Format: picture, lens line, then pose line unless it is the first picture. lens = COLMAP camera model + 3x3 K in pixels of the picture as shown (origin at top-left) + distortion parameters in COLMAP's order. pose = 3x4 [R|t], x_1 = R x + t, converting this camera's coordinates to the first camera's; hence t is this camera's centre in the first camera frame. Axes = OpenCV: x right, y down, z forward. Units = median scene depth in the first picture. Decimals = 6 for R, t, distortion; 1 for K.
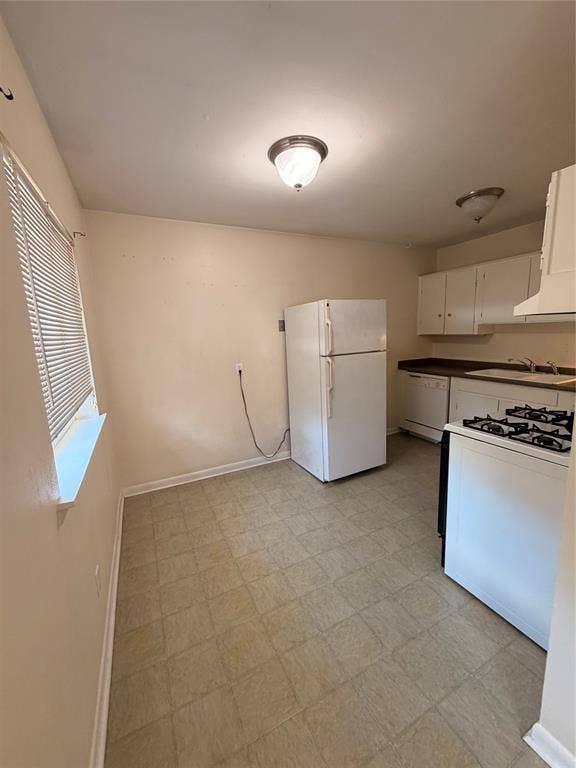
lens RADIAL K [[305.2, 0, 287.7], [0, 305.2, 381.7], [0, 0, 1]] dist [-0.001050, 0.000127]
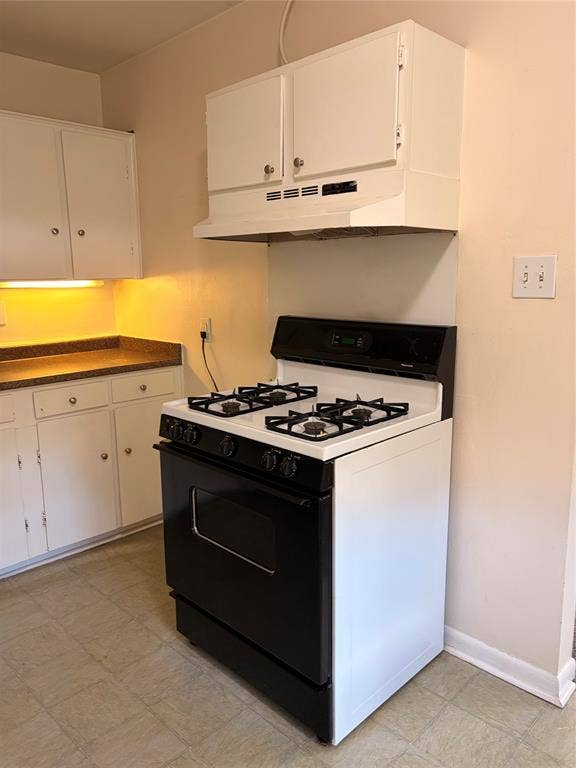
lens RADIAL K [[584.6, 0, 285.5], [0, 584.6, 381.3], [0, 0, 1]] dist [0.010598, 0.003748]
pose [[-0.326081, -0.135310, 0.935608, -0.144453], [0.184271, 0.961621, 0.203295, -0.078377], [-0.927208, 0.238697, -0.288632, 0.658297]]
